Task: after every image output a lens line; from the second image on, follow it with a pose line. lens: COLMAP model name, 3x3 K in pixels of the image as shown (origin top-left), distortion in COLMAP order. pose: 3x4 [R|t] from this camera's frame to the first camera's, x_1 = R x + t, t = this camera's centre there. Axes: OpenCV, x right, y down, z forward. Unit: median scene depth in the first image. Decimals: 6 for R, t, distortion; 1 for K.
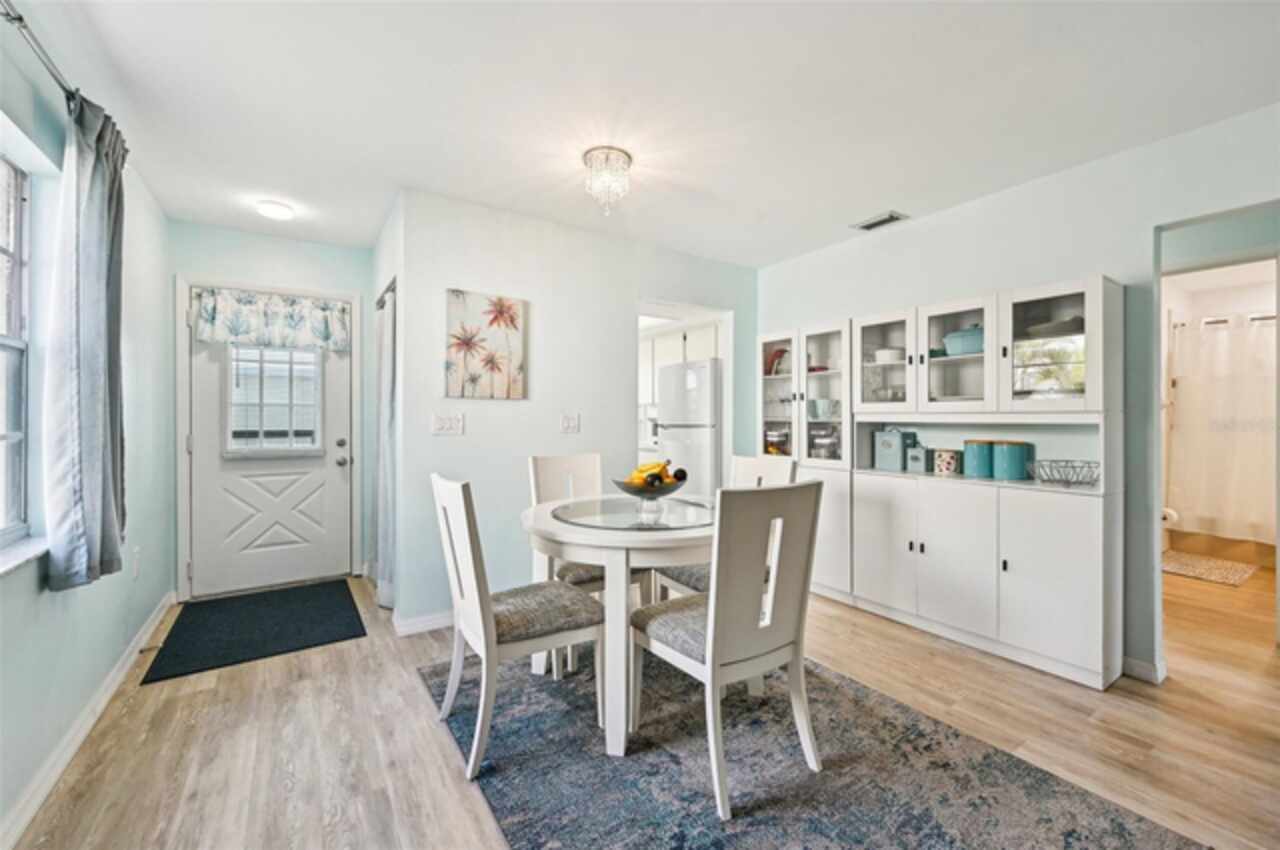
lens RADIAL K [[518.4, 0, 642.2], [0, 518.4, 419.2], [0, 0, 1]] dist [0.002784, -0.000230]
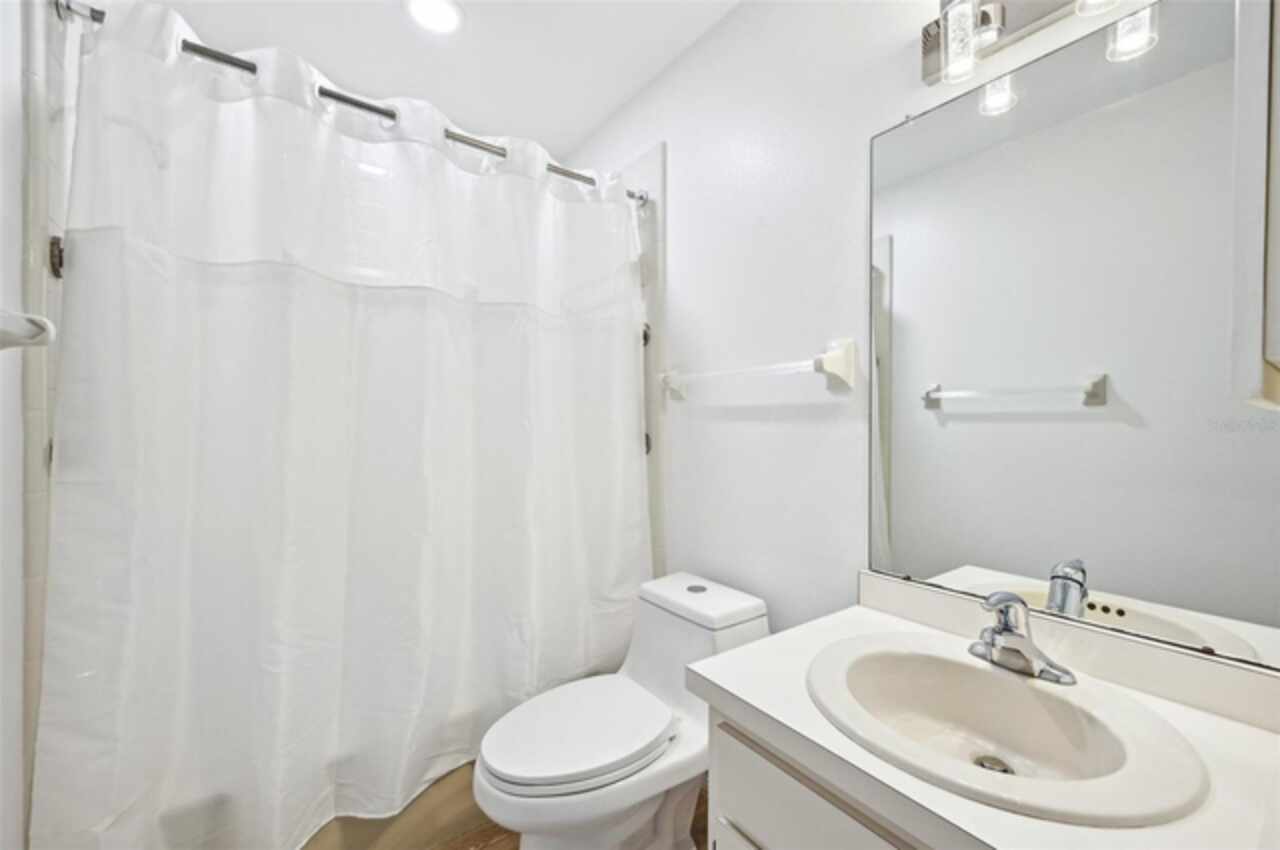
lens RADIAL K [[518.4, 0, 644.4], [0, 518.4, 423.8], [0, 0, 1]] dist [0.002784, -0.000230]
pose [[-0.030710, -0.003738, 0.999521, 0.567675], [0.003810, 0.999985, 0.003857, 0.002084], [-0.999521, 0.003927, -0.030695, 0.541318]]
